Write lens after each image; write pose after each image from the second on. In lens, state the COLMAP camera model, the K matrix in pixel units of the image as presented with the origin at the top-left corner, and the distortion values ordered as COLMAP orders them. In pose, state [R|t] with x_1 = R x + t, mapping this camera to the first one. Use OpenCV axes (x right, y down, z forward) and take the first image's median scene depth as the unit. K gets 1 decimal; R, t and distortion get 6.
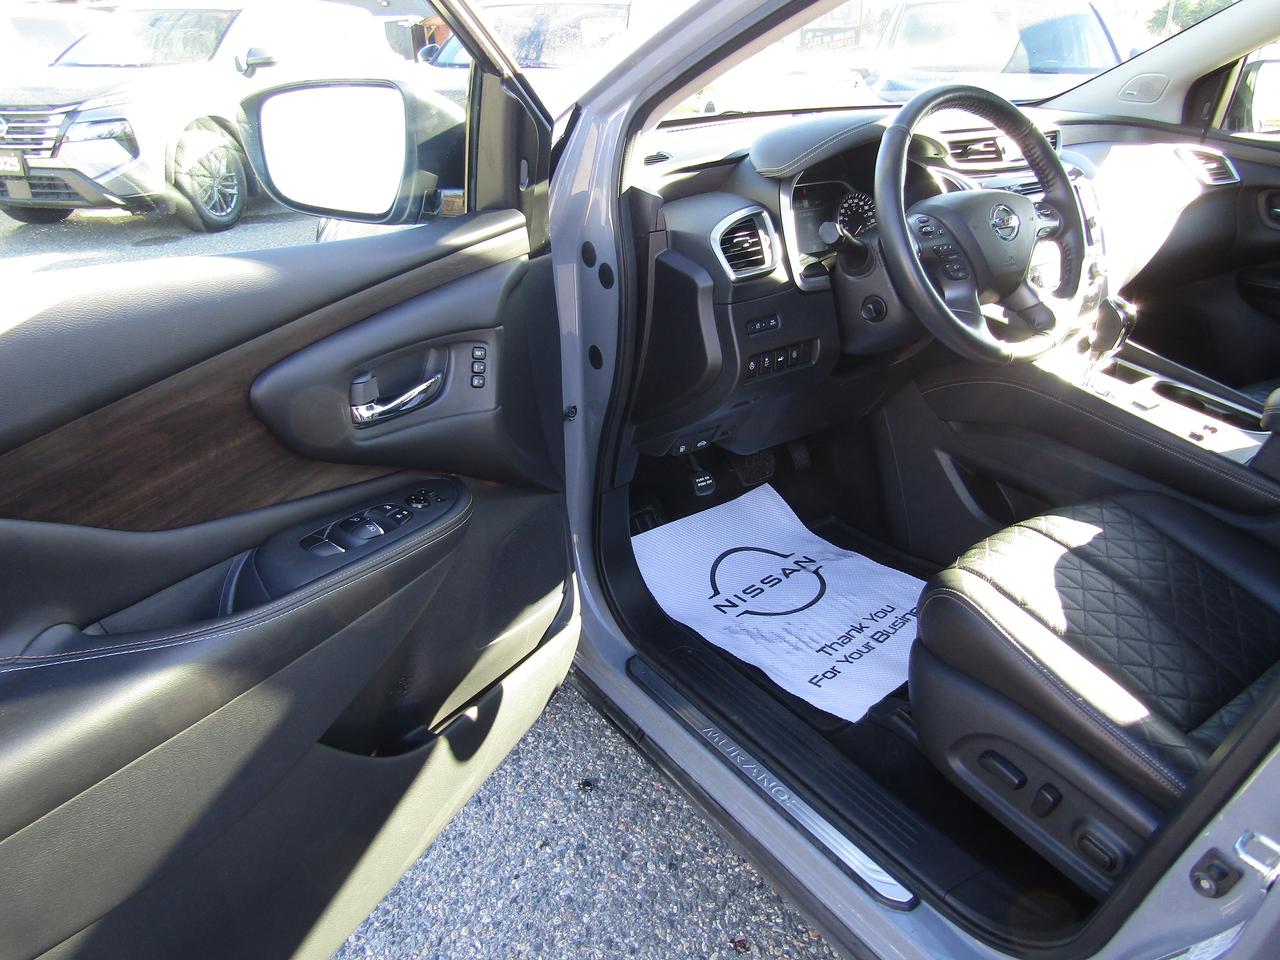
lens RADIAL K [[938.5, 0, 640.0], [0, 938.5, 480.0], [0, 0, 1]] dist [-0.000829, 0.007033]
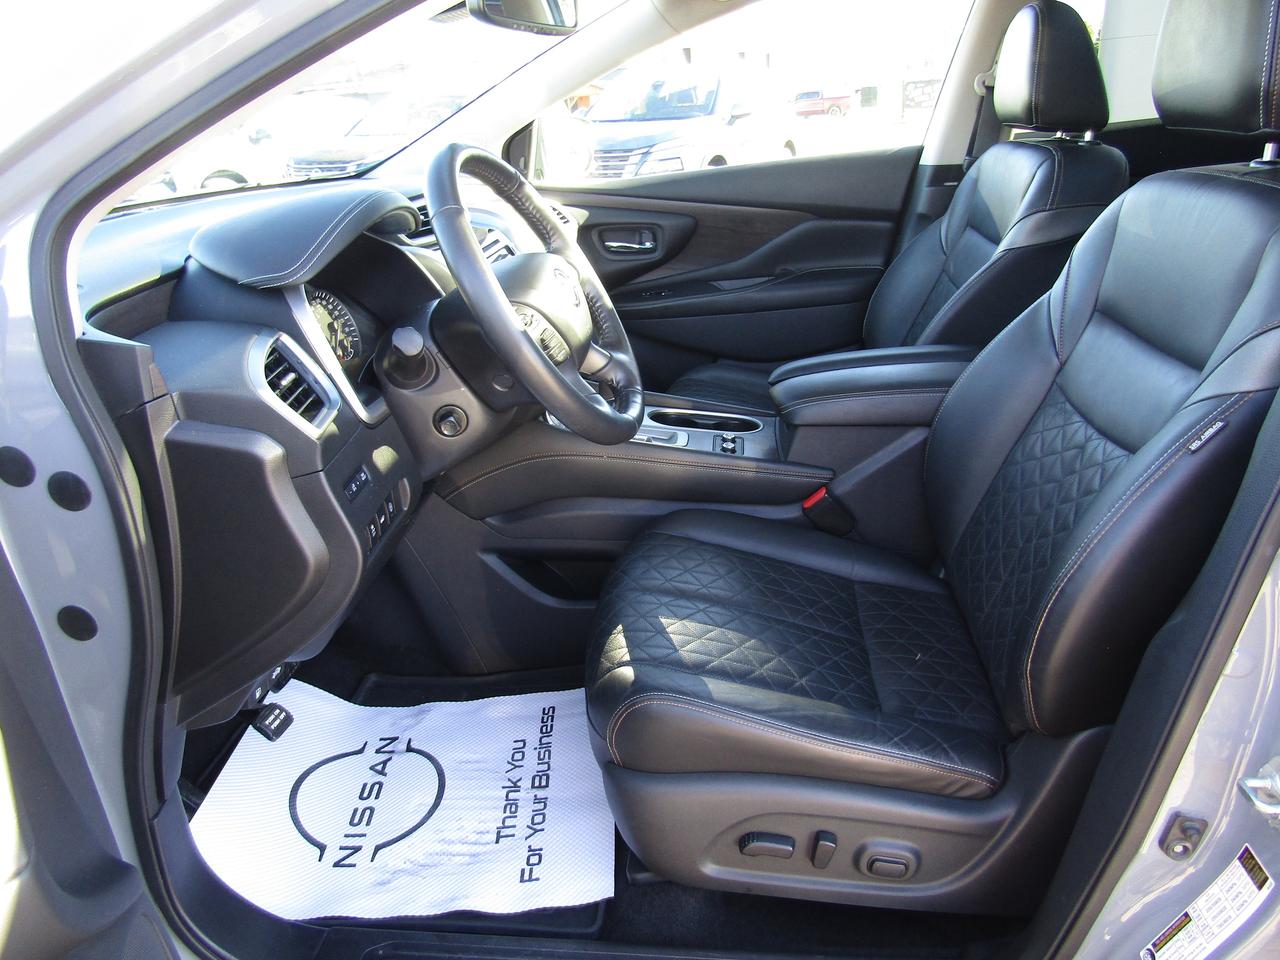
lens RADIAL K [[924.6, 0, 640.0], [0, 924.6, 480.0], [0, 0, 1]] dist [0.020552, 0.000921]
pose [[0.645074, -0.313843, 0.696694, -0.185711], [0.361257, 0.928688, 0.083860, -0.124881], [-0.673330, 0.197590, 0.712450, 0.291687]]
